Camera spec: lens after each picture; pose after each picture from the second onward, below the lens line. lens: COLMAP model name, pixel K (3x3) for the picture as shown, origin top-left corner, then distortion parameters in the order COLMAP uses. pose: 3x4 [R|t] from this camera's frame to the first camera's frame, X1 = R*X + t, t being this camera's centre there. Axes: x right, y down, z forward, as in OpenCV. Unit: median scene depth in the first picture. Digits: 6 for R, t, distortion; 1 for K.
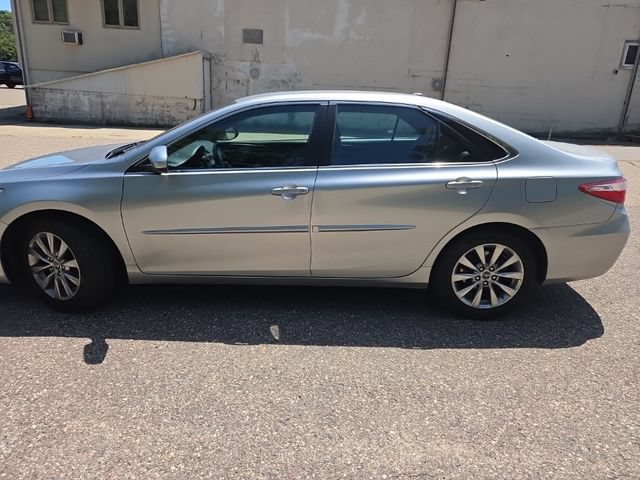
lens RADIAL K [[432.2, 0, 313.4], [0, 432.2, 232.1], [0, 0, 1]] dist [0.076714, -0.063174]
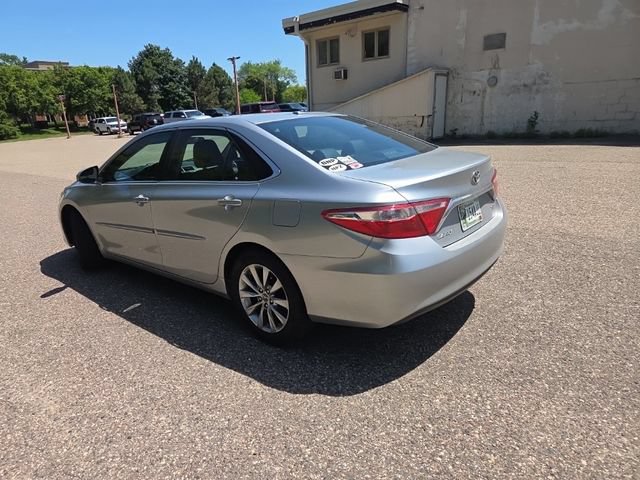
lens RADIAL K [[433.9, 0, 305.4], [0, 433.9, 238.6], [0, 0, 1]] dist [0.076663, -0.059127]
pose [[0.739452, 0.105566, -0.664880, 1.087848], [-0.118660, 0.992604, 0.025631, -0.066281], [0.662669, 0.059942, 0.746510, 0.330535]]
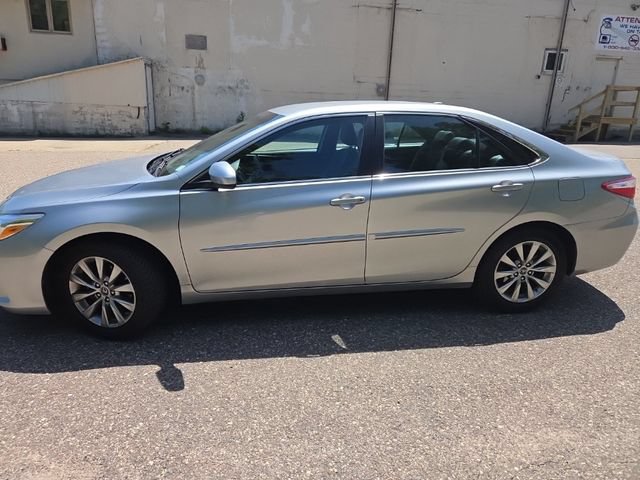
lens RADIAL K [[433.7, 0, 305.1], [0, 433.7, 232.2], [0, 0, 1]] dist [0.068531, -0.047731]
pose [[0.988640, -0.055394, 0.139721, -0.278225], [0.056797, 0.998367, -0.006072, -0.020114], [-0.139157, 0.013938, 0.990172, 0.005844]]
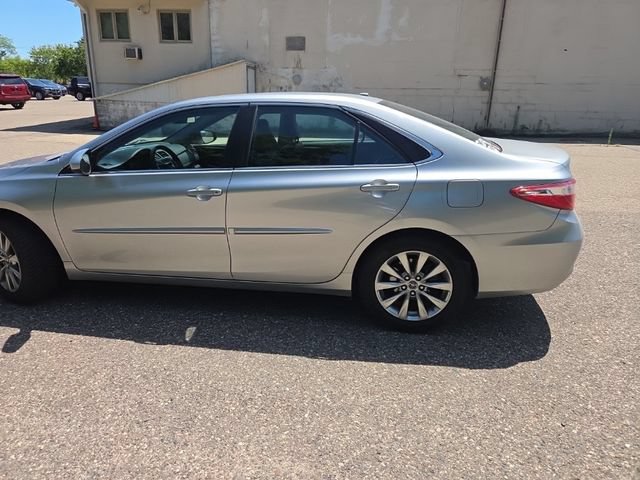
lens RADIAL K [[432.8, 0, 309.8], [0, 432.8, 227.2], [0, 0, 1]] dist [0.078572, -0.065810]
pose [[0.986491, 0.019972, -0.162593, 0.326260], [-0.023457, 0.999534, -0.019540, -0.000789], [0.162127, 0.023090, 0.986500, 0.044513]]
